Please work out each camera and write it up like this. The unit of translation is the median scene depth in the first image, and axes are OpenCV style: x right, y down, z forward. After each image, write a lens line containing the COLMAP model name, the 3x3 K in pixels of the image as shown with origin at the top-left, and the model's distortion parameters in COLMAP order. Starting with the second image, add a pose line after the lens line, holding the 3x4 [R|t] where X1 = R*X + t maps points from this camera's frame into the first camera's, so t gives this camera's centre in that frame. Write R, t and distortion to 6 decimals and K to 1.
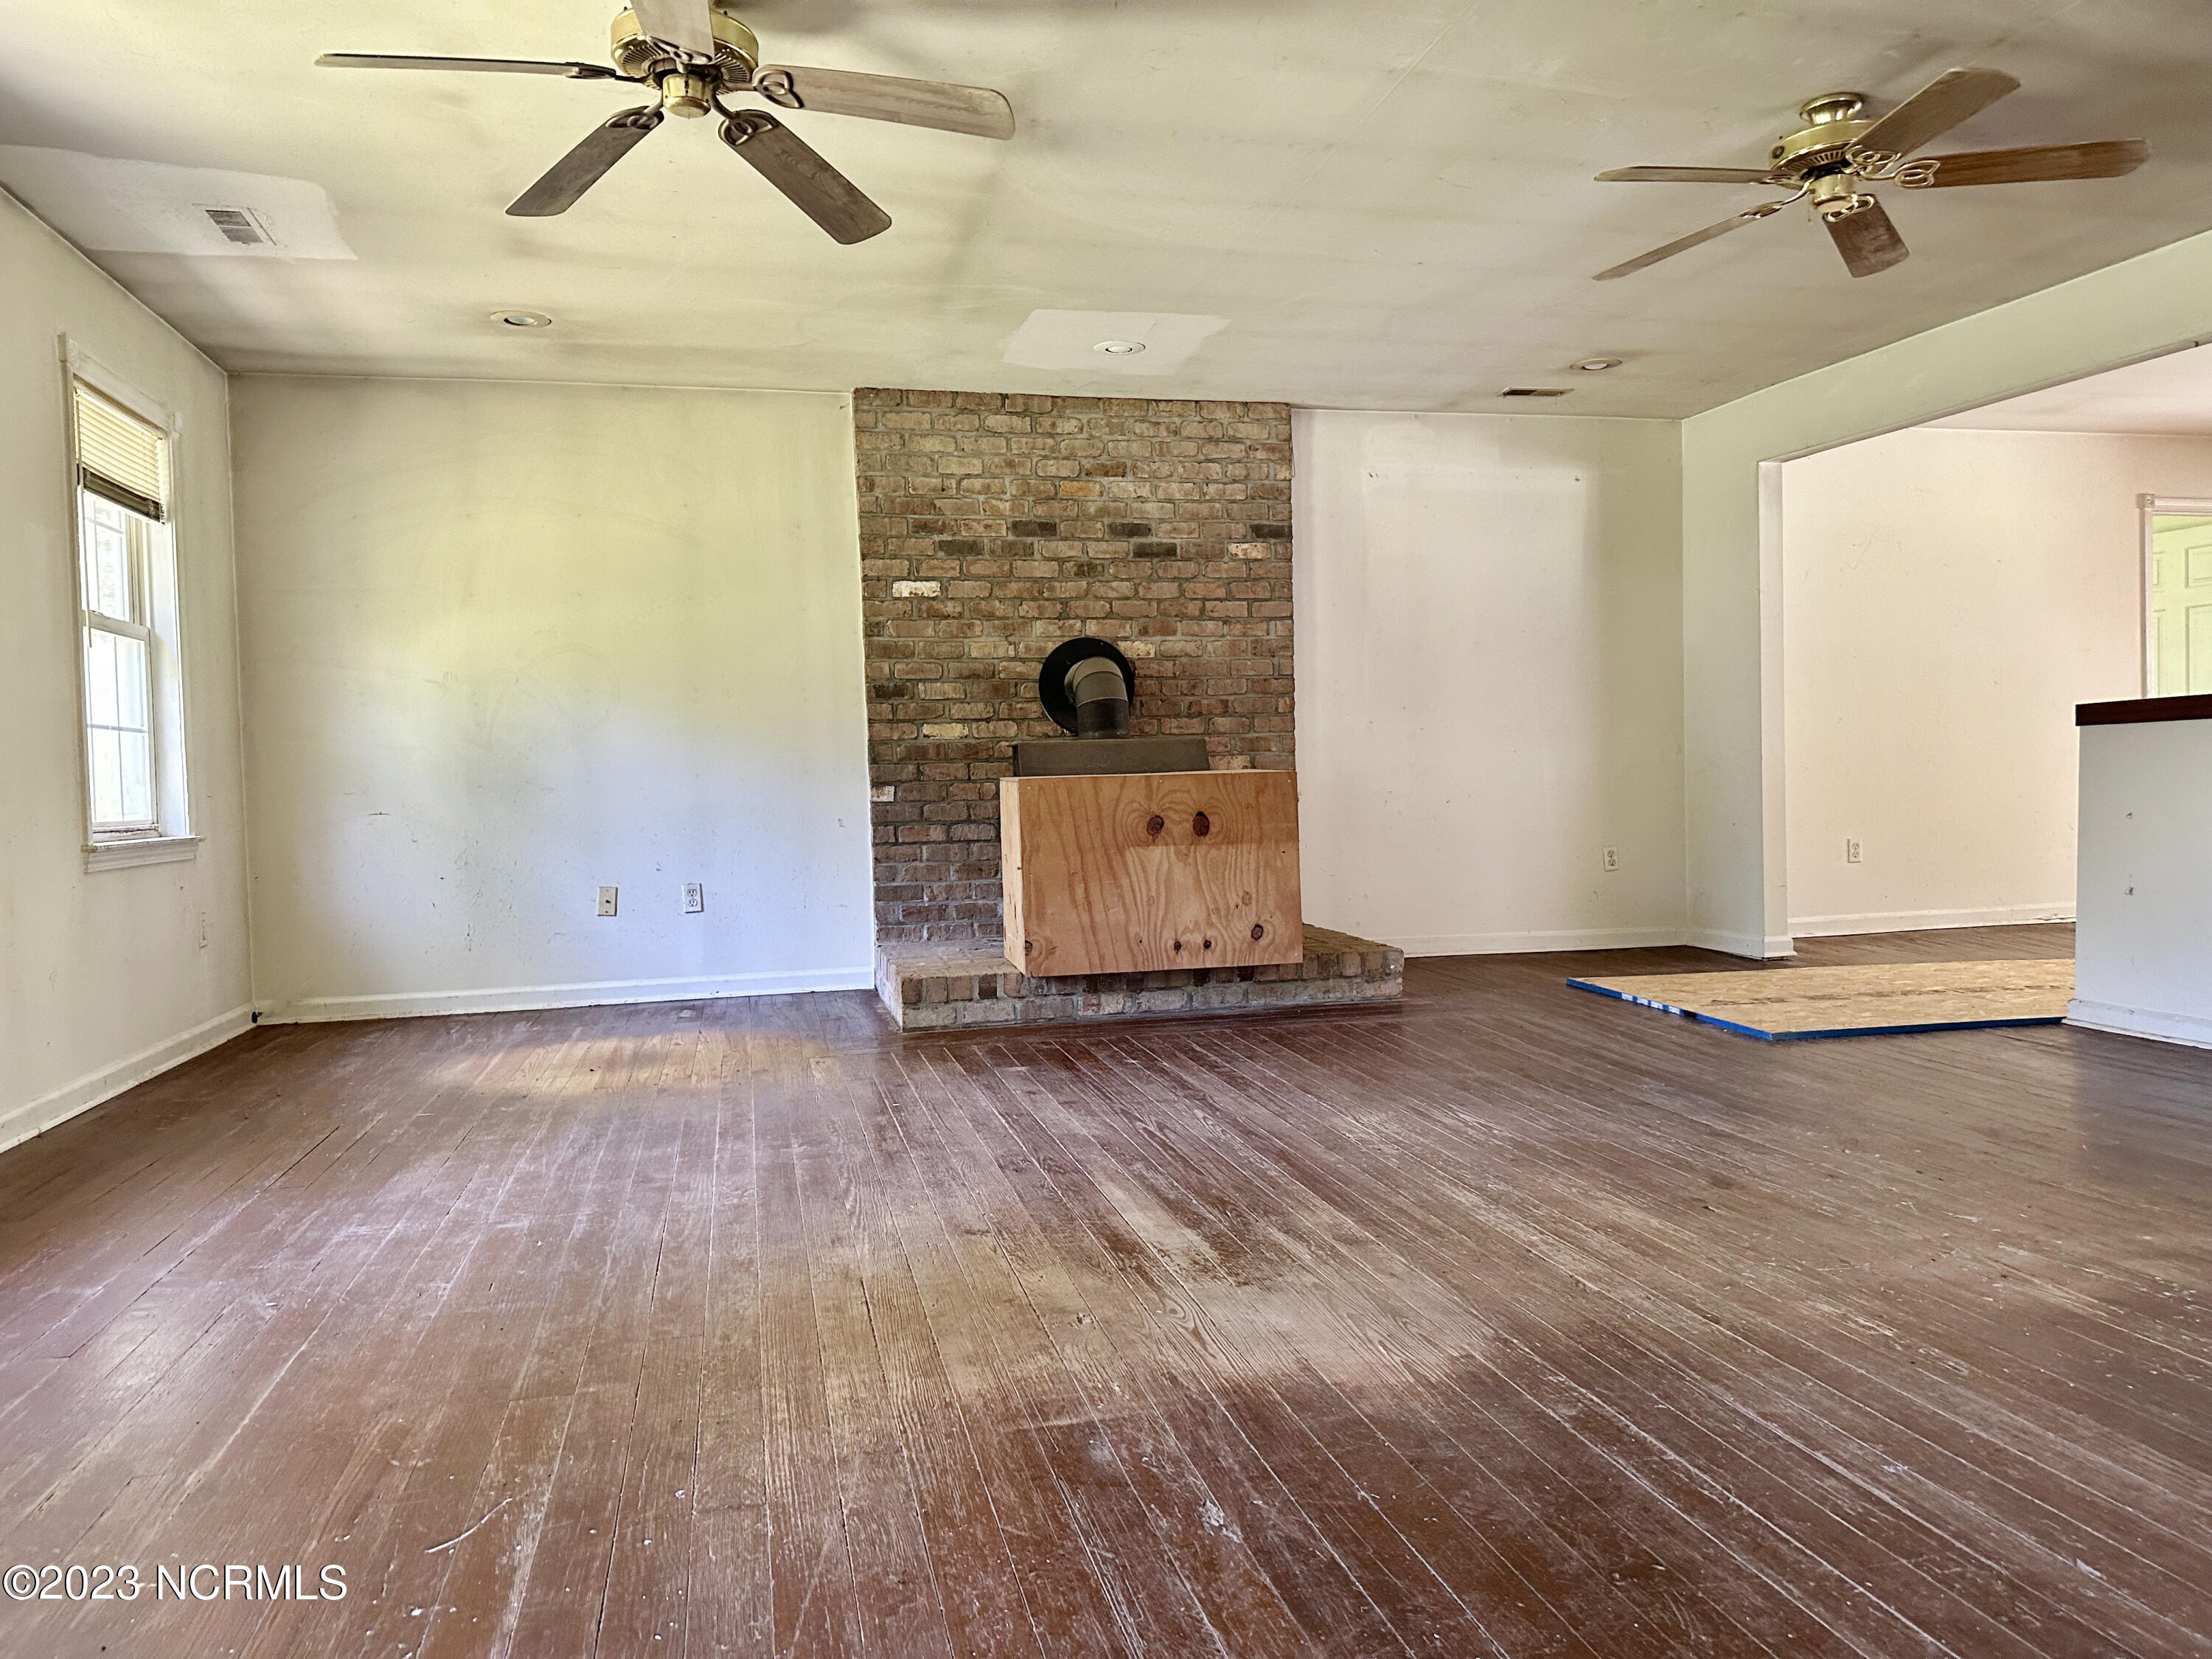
lens RADIAL K [[1544.3, 0, 1131.0], [0, 1544.3, 839.4], [0, 0, 1]] dist [0.060282, -0.030597]
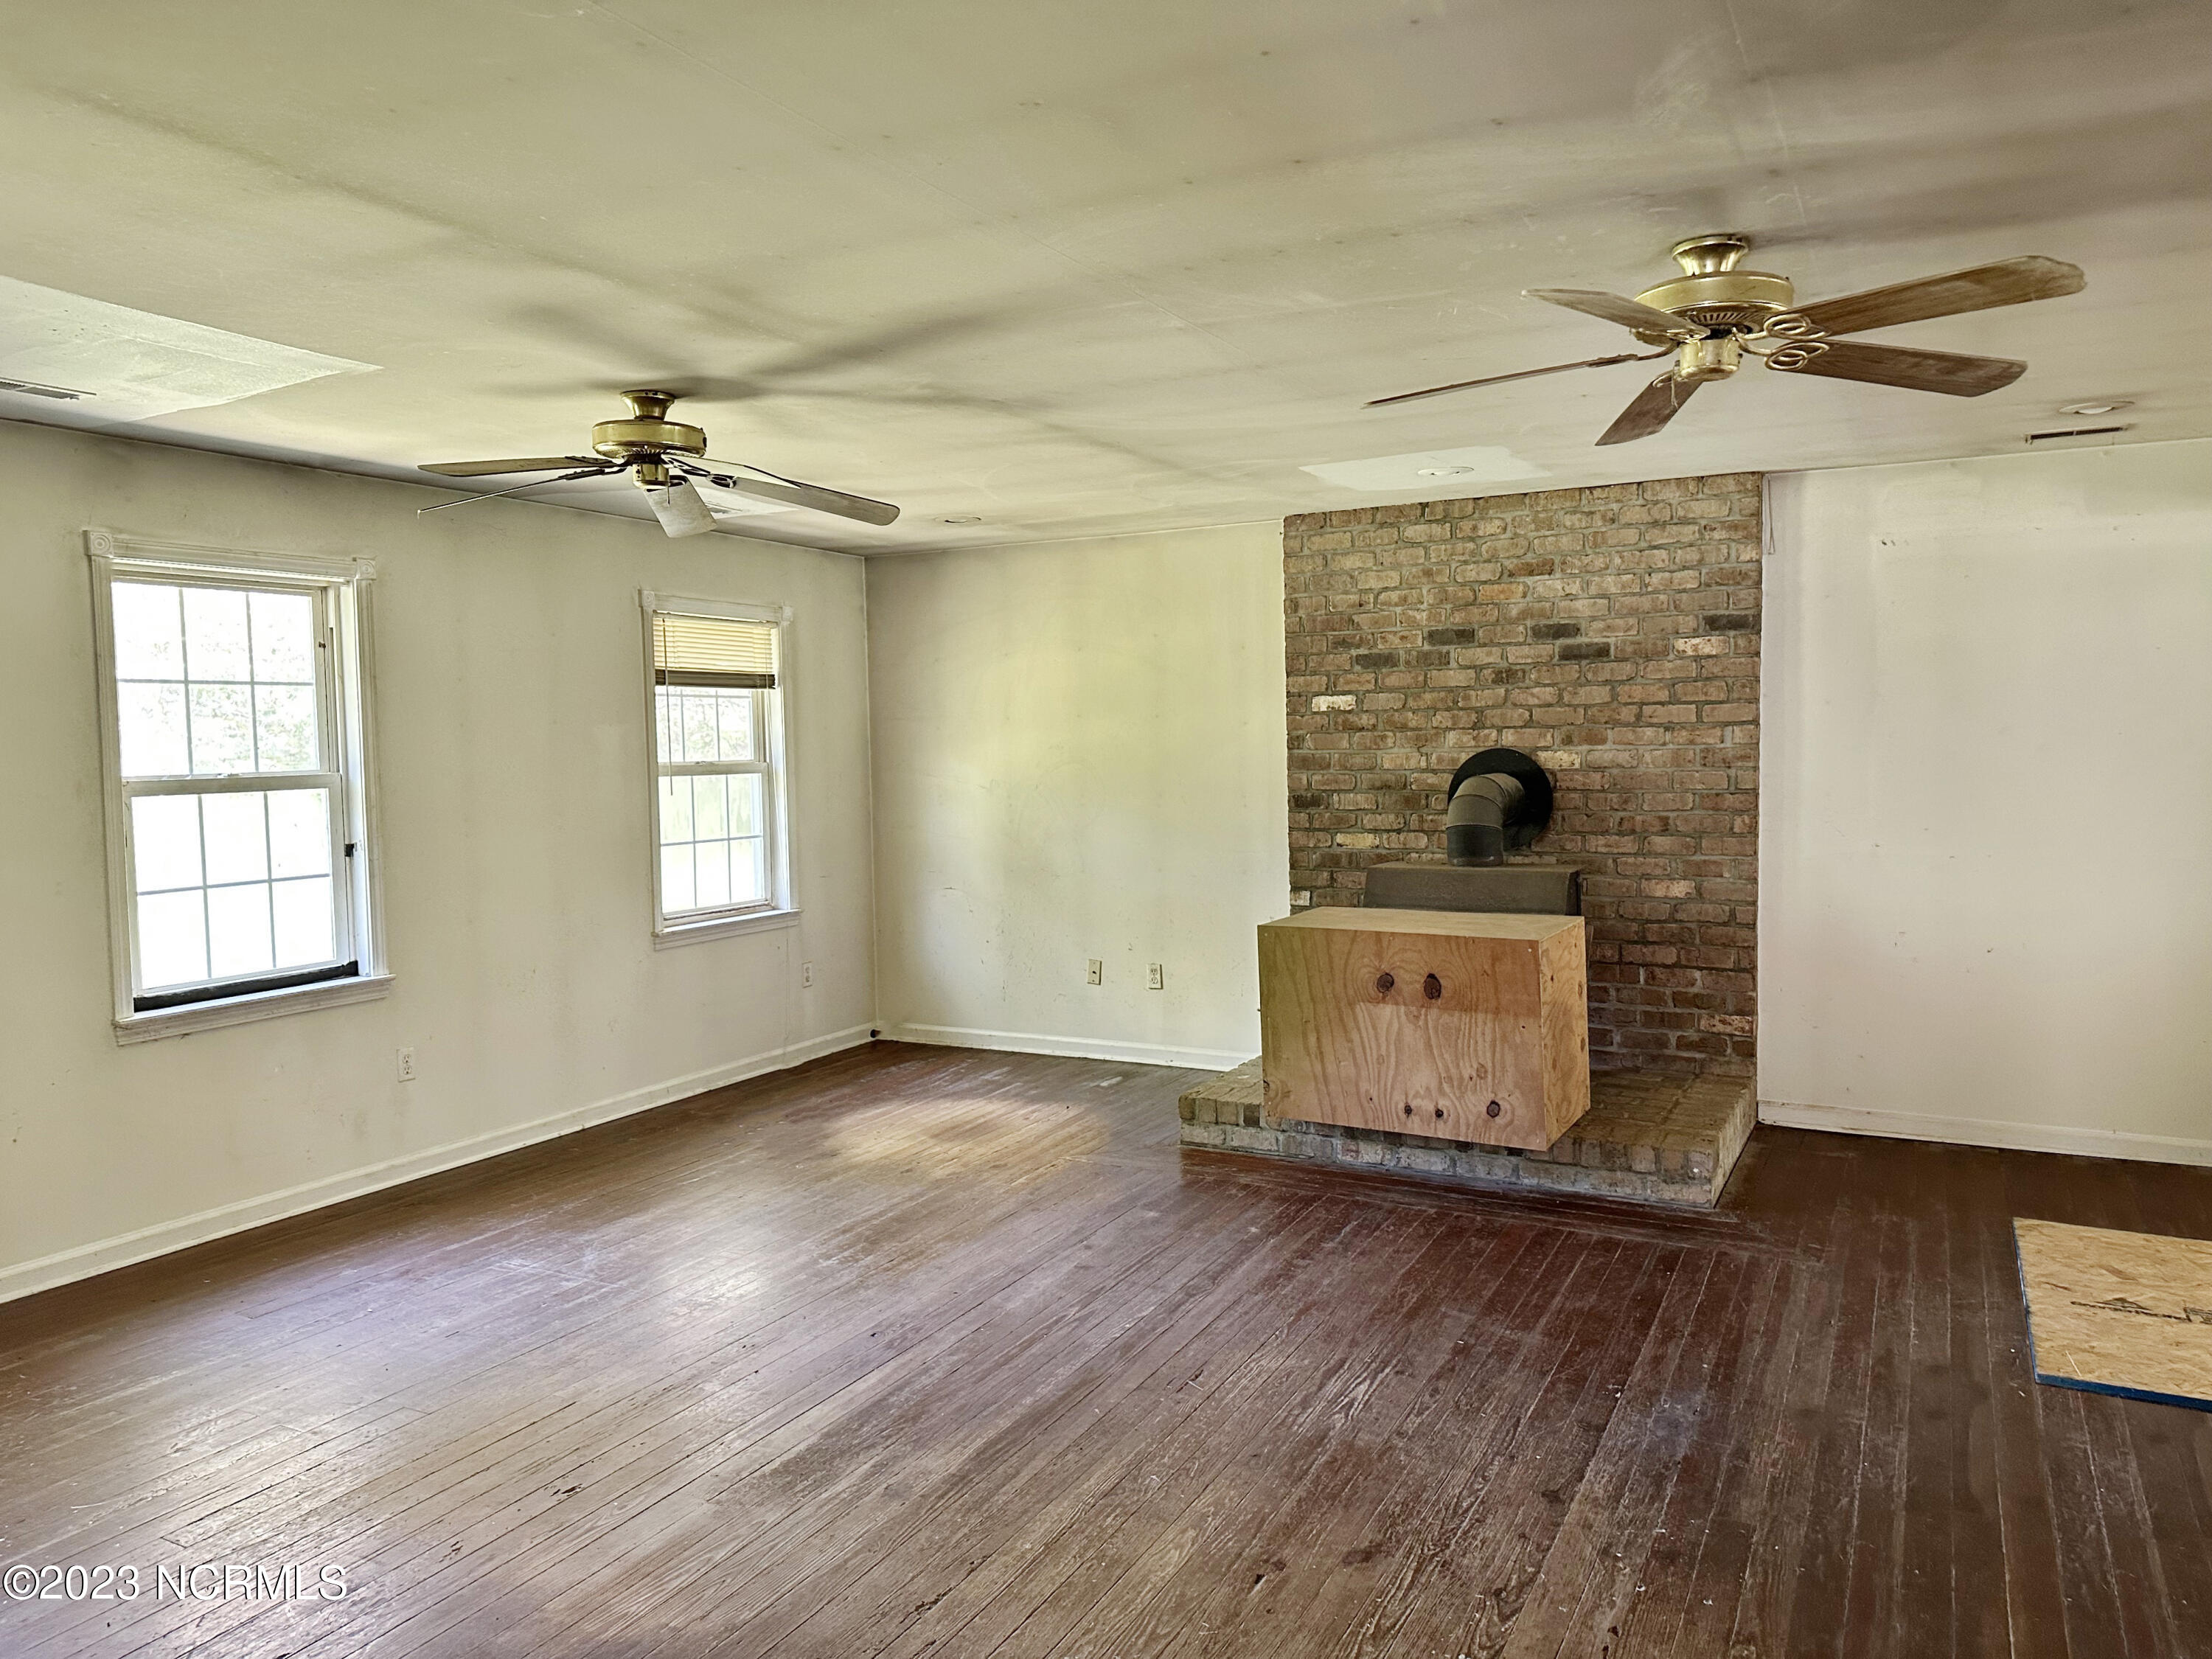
lens RADIAL K [[1544.3, 0, 1101.5], [0, 1544.3, 814.3], [0, 0, 1]] dist [0.060282, -0.030597]
pose [[0.738253, 0.046497, -0.672919, 0.465014], [-0.028784, 0.998884, 0.037441, -0.127477], [0.673909, -0.008272, 0.738768, 0.140205]]
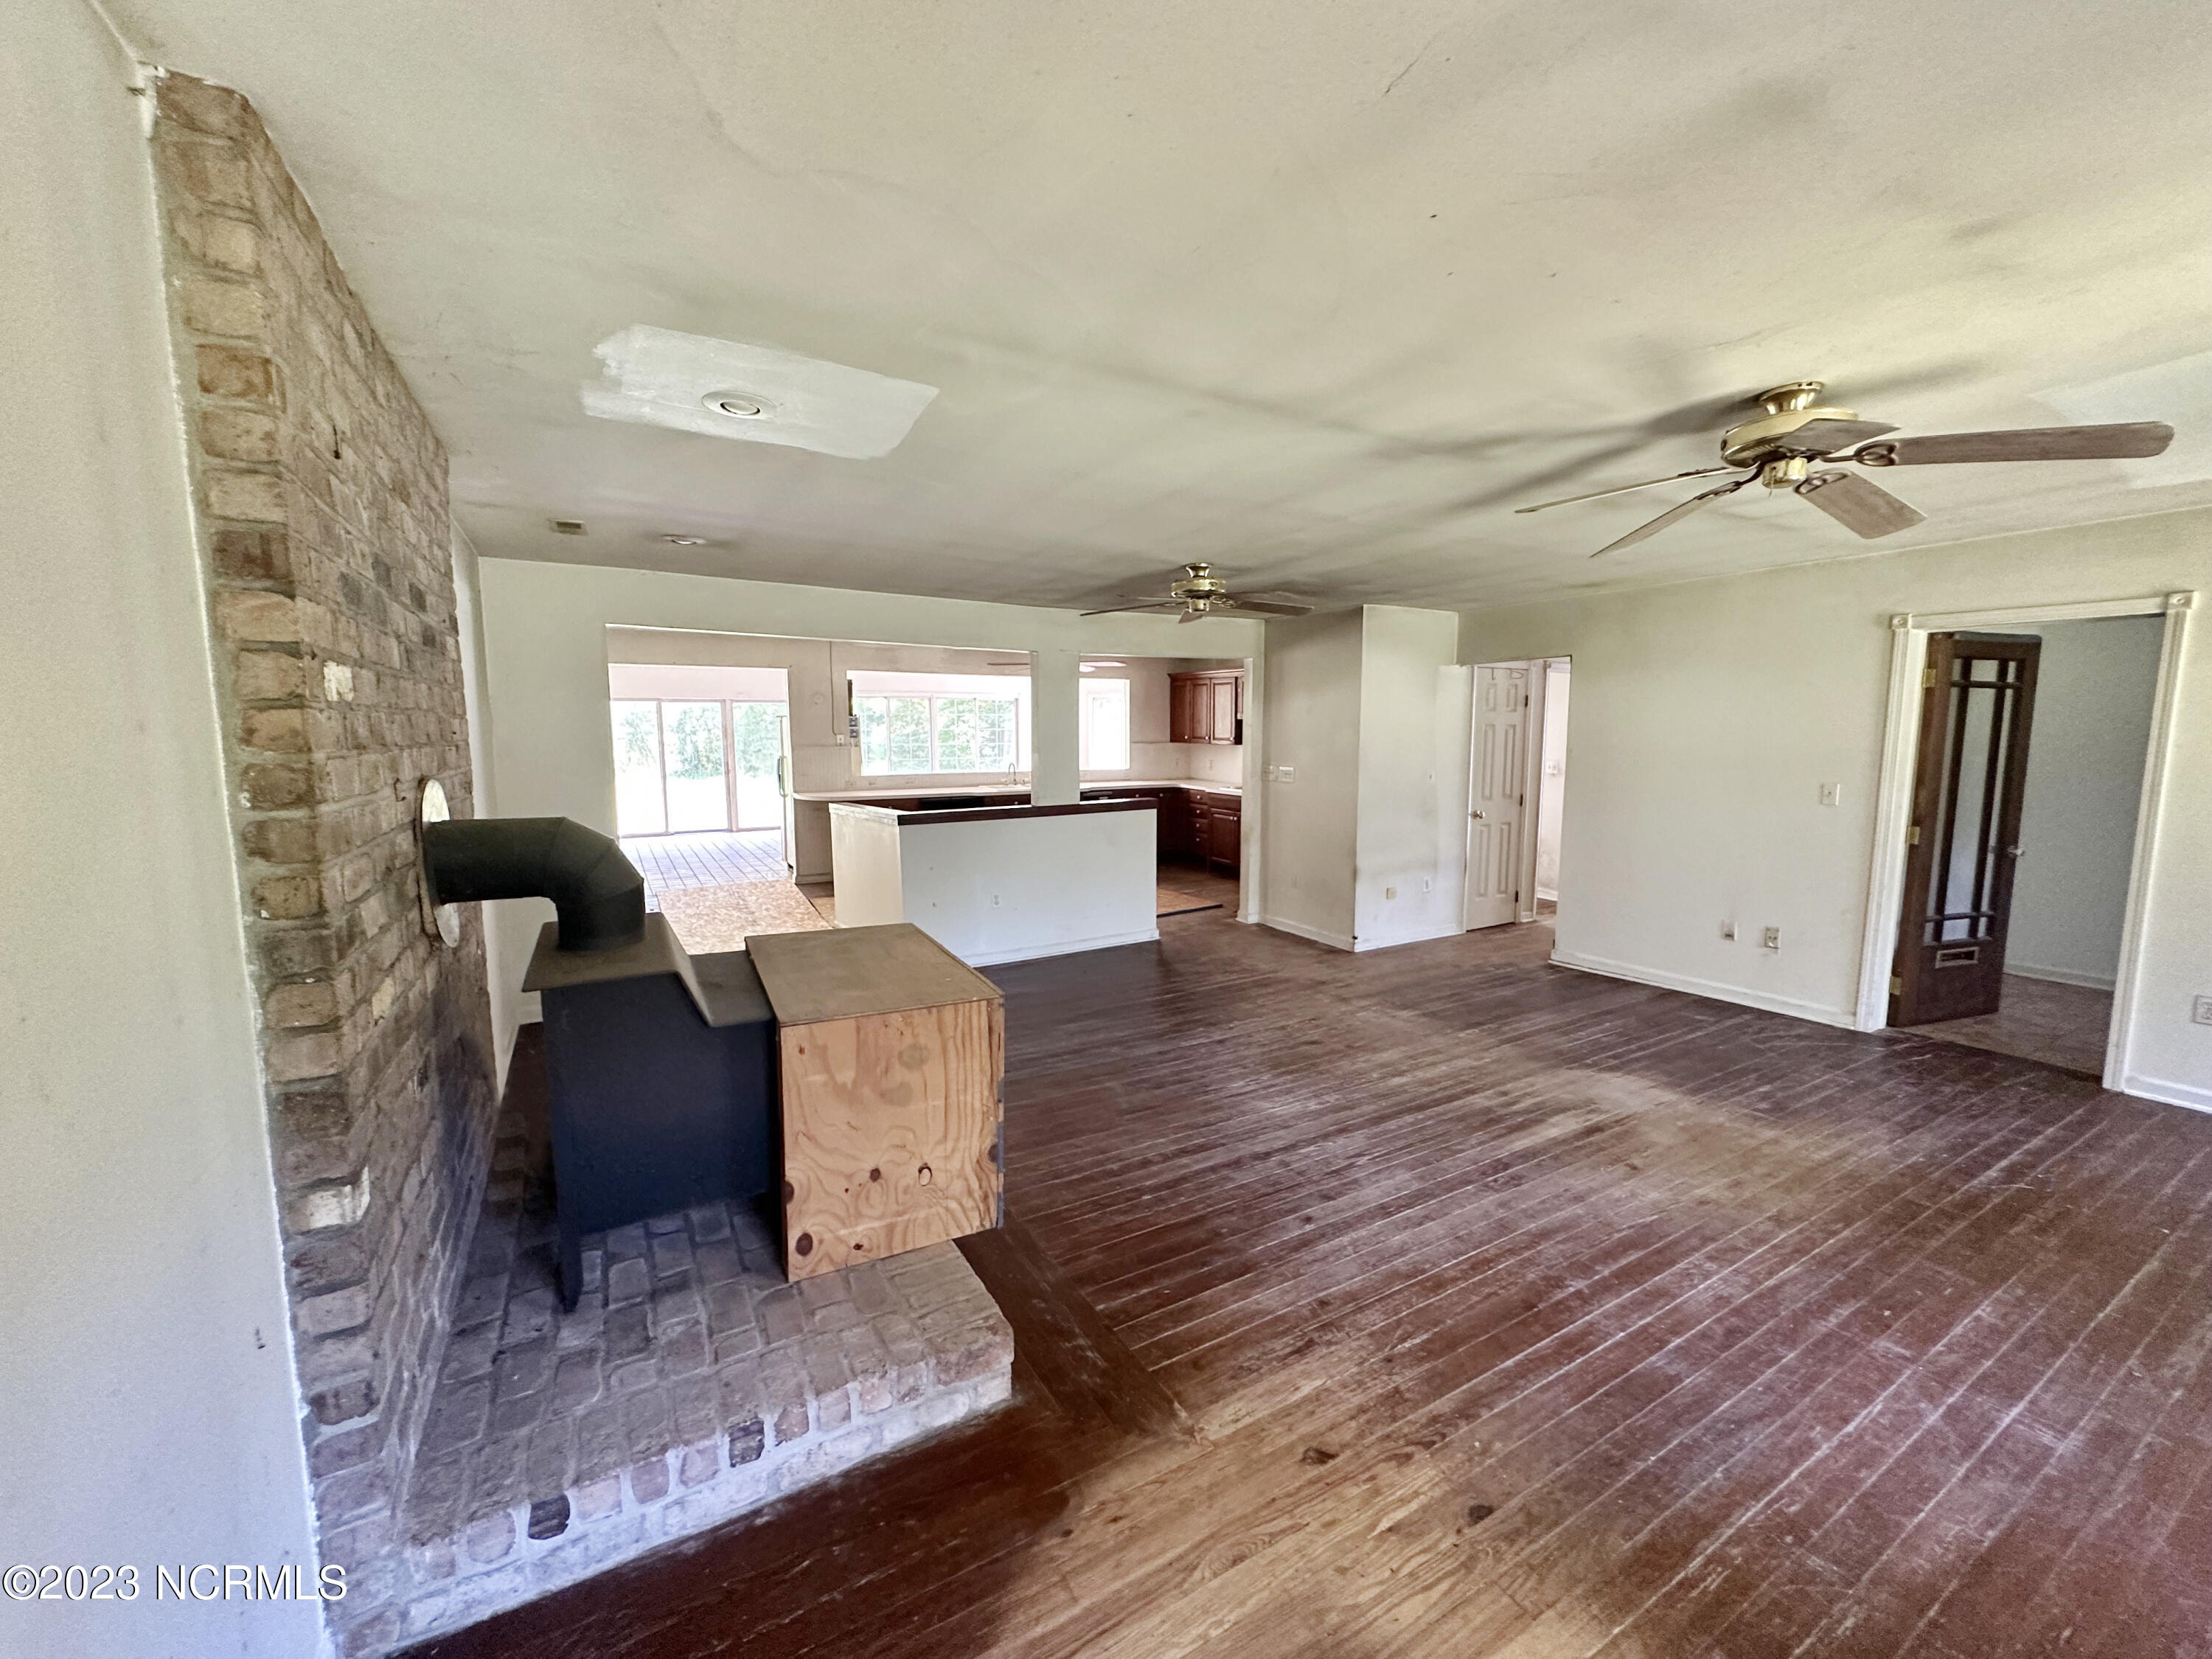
lens RADIAL K [[889.7, 0, 1104.4], [0, 889.7, 831.2], [0, 0, 1]] dist [0.000604, 0.000607]
pose [[-0.276073, -0.084138, 0.957447, -0.450609], [0.050700, 0.993499, 0.101925, -0.143494], [-0.959799, 0.076682, -0.270012, 0.915447]]
